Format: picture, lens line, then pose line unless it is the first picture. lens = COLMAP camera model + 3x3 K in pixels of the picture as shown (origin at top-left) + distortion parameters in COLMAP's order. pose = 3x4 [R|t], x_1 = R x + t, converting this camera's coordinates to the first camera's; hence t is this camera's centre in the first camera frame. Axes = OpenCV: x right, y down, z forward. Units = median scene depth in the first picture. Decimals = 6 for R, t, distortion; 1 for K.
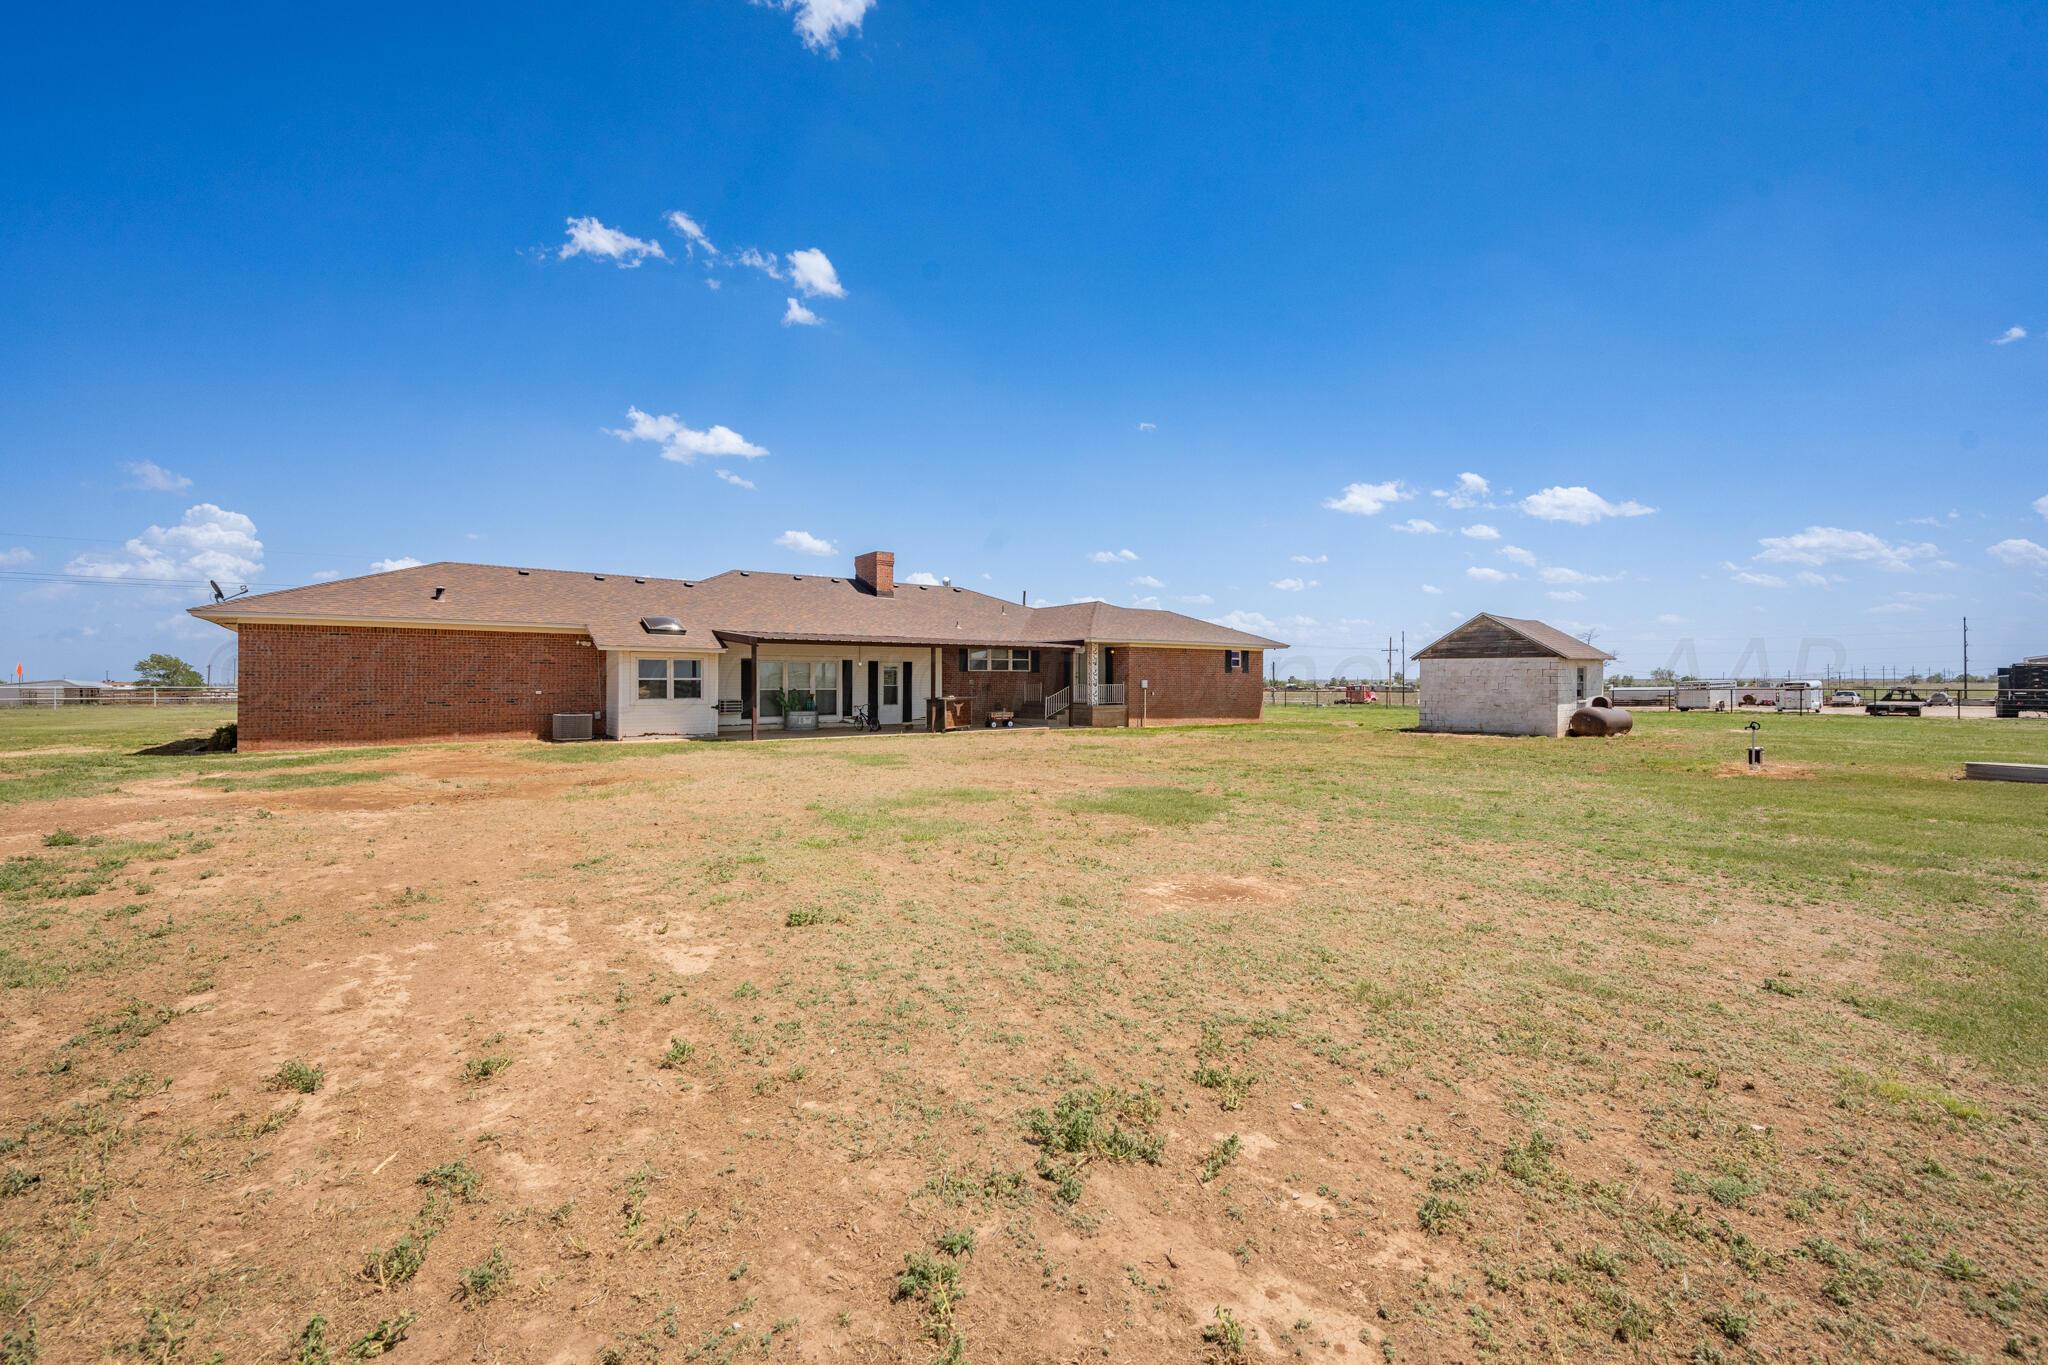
lens RADIAL K [[873.1, 0, 1025.0], [0, 873.1, 679.7], [0, 0, 1]] dist [-0.008716, -0.000099]
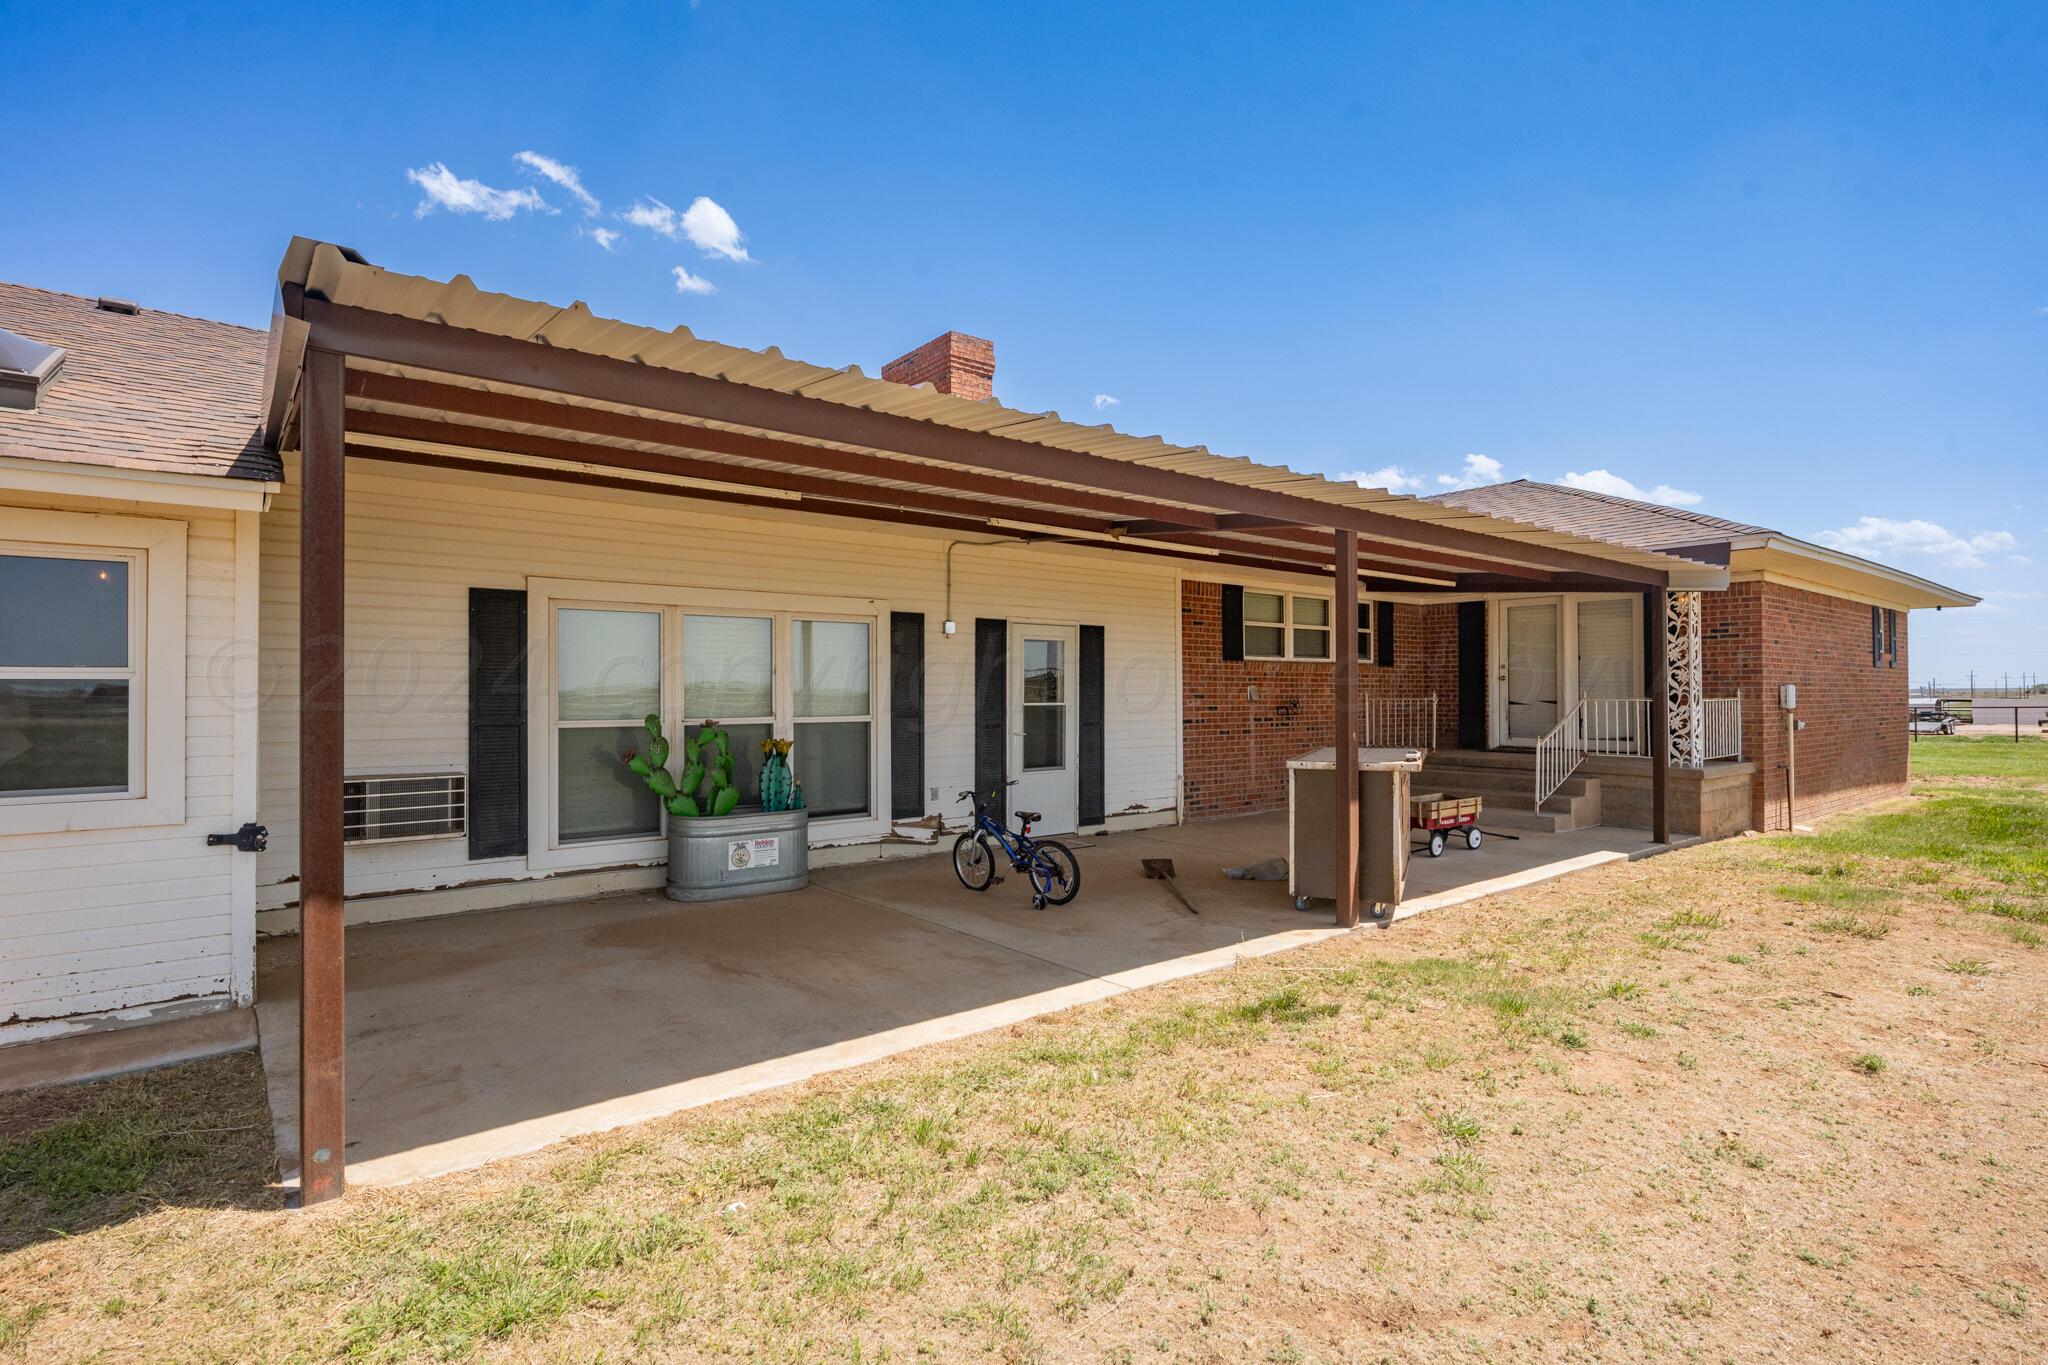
lens RADIAL K [[1005.1, 0, 1021.5], [0, 1005.1, 685.6], [0, 0, 1]] dist [-0.002015, -0.000031]
pose [[0.999369, -0.001711, 0.035476, -0.178260], [0.001966, 0.999972, -0.007160, 0.002892], [-0.035463, 0.007225, 0.999345, 0.682566]]
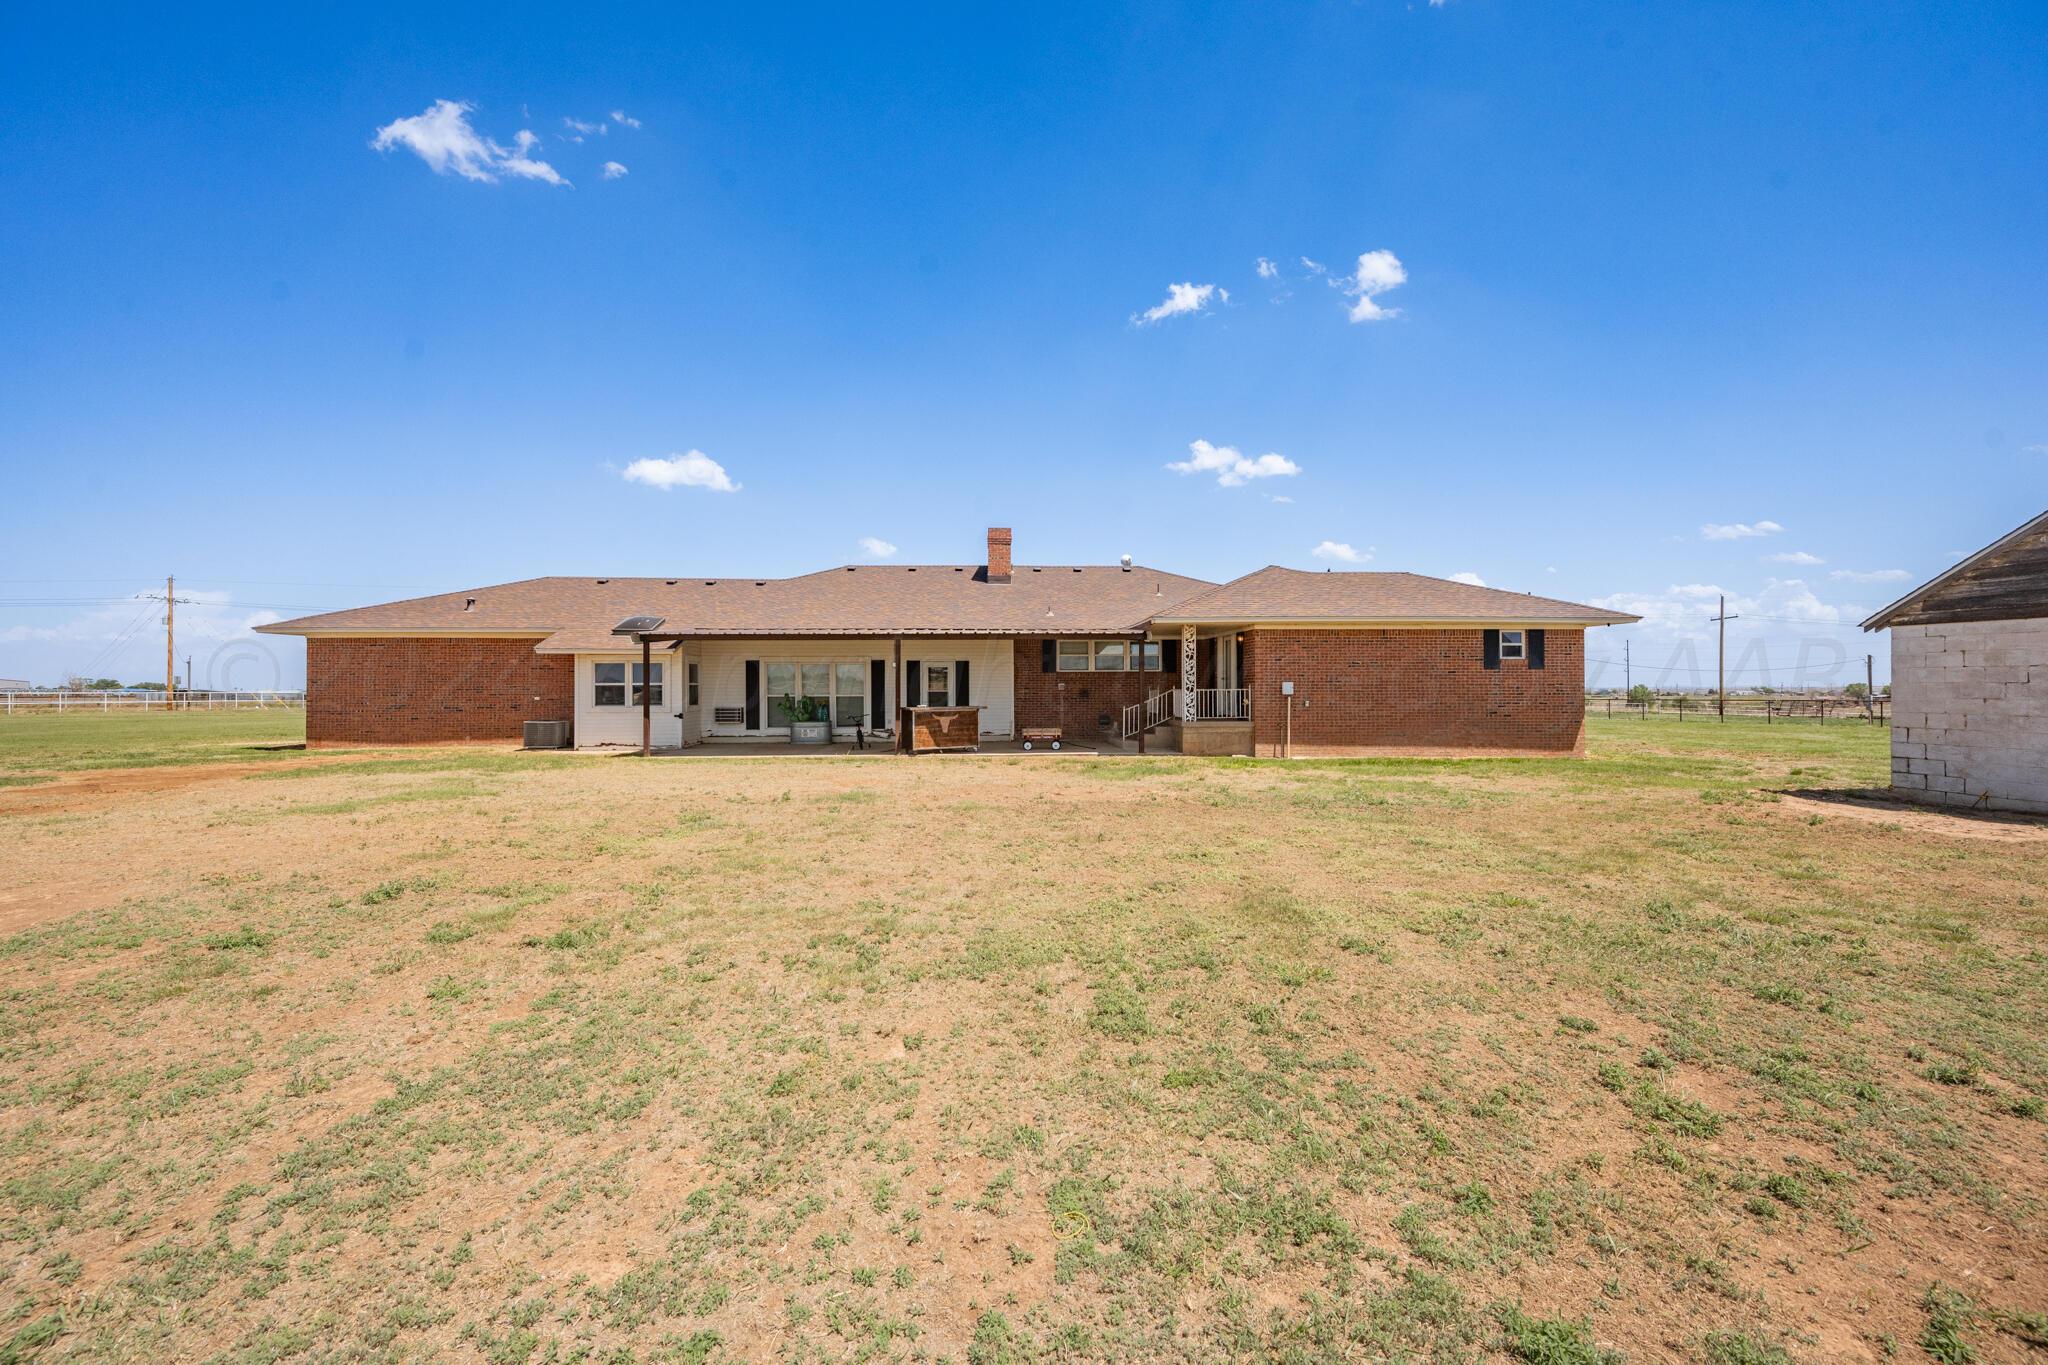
lens RADIAL K [[832.5, 0, 1020.0], [0, 832.5, 683.6], [0, 0, 1]] dist [0.011735, 0.000092]
pose [[0.817714, -0.006189, -0.575591, 0.350440], [0.003749, 0.999978, -0.005426, 0.004162], [0.575612, 0.002279, 0.817720, 0.437447]]
